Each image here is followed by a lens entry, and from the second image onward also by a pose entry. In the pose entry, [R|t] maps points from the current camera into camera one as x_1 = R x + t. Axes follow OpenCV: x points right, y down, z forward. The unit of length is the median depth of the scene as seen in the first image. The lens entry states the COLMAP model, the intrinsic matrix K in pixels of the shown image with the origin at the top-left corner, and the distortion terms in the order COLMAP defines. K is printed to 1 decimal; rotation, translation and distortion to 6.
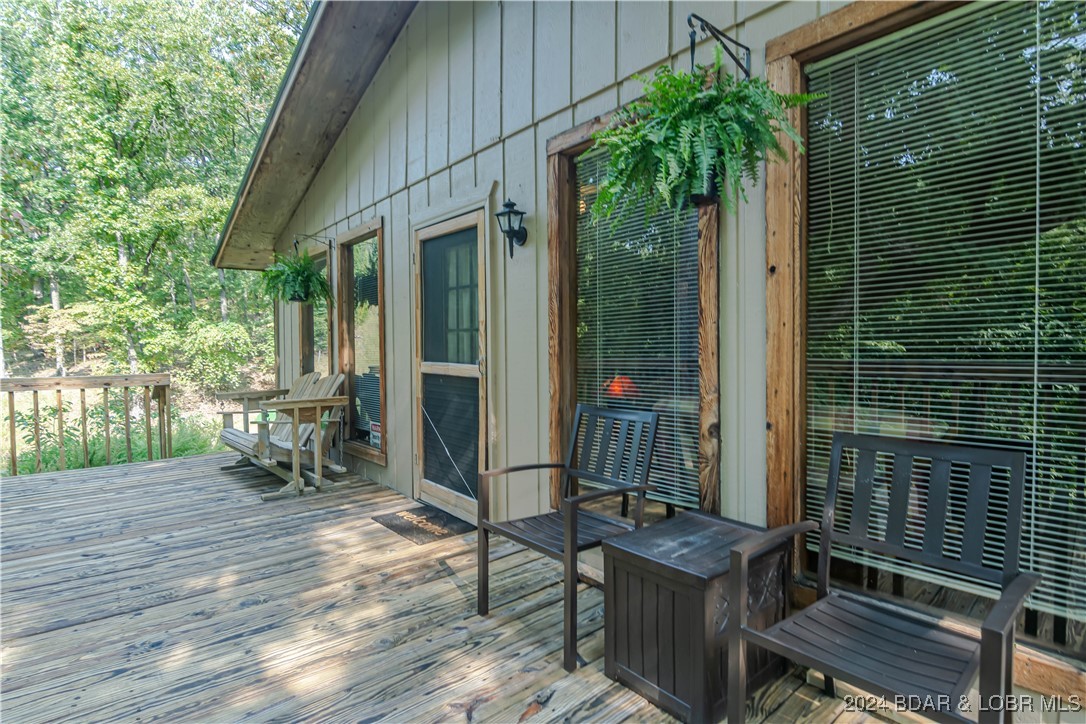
lens RADIAL K [[523.6, 0, 542.1], [0, 523.6, 361.0], [0, 0, 1]] dist [-0.004529, -0.000709]
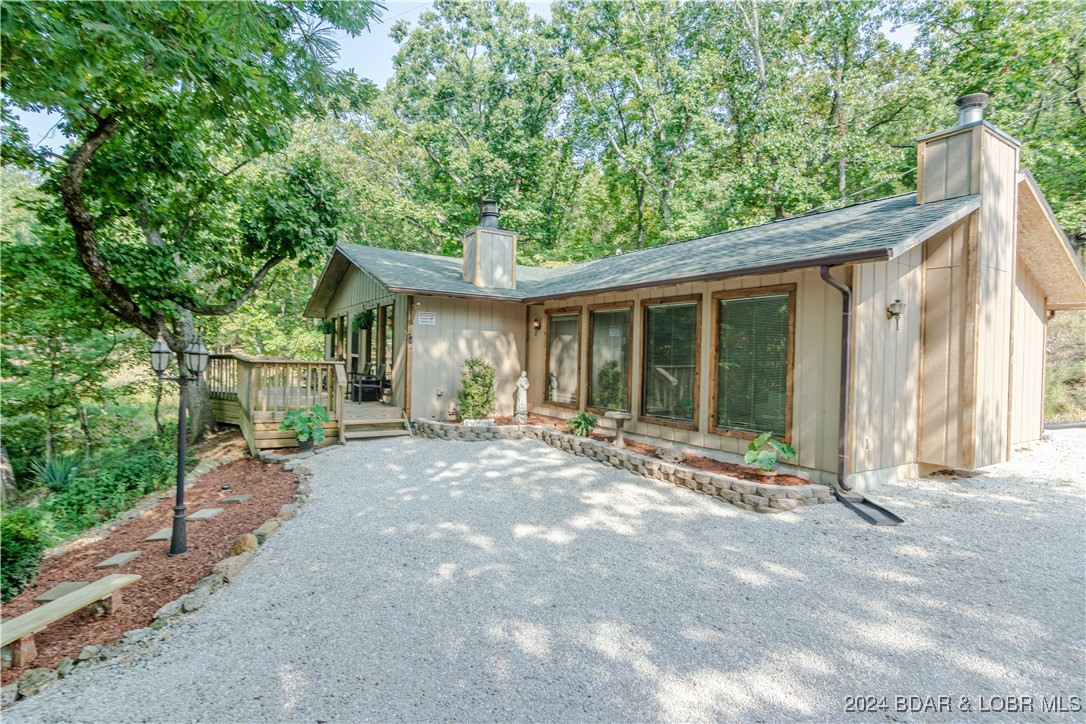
lens RADIAL K [[523.6, 0, 543.5], [0, 523.6, 361.4], [0, 0, 1]] dist [-0.004529, -0.000709]
pose [[0.989258, 0.032821, -0.142446, 0.261465], [-0.034554, 0.999356, -0.009712, 0.005133], [0.142036, 0.014530, 0.989755, -0.396862]]
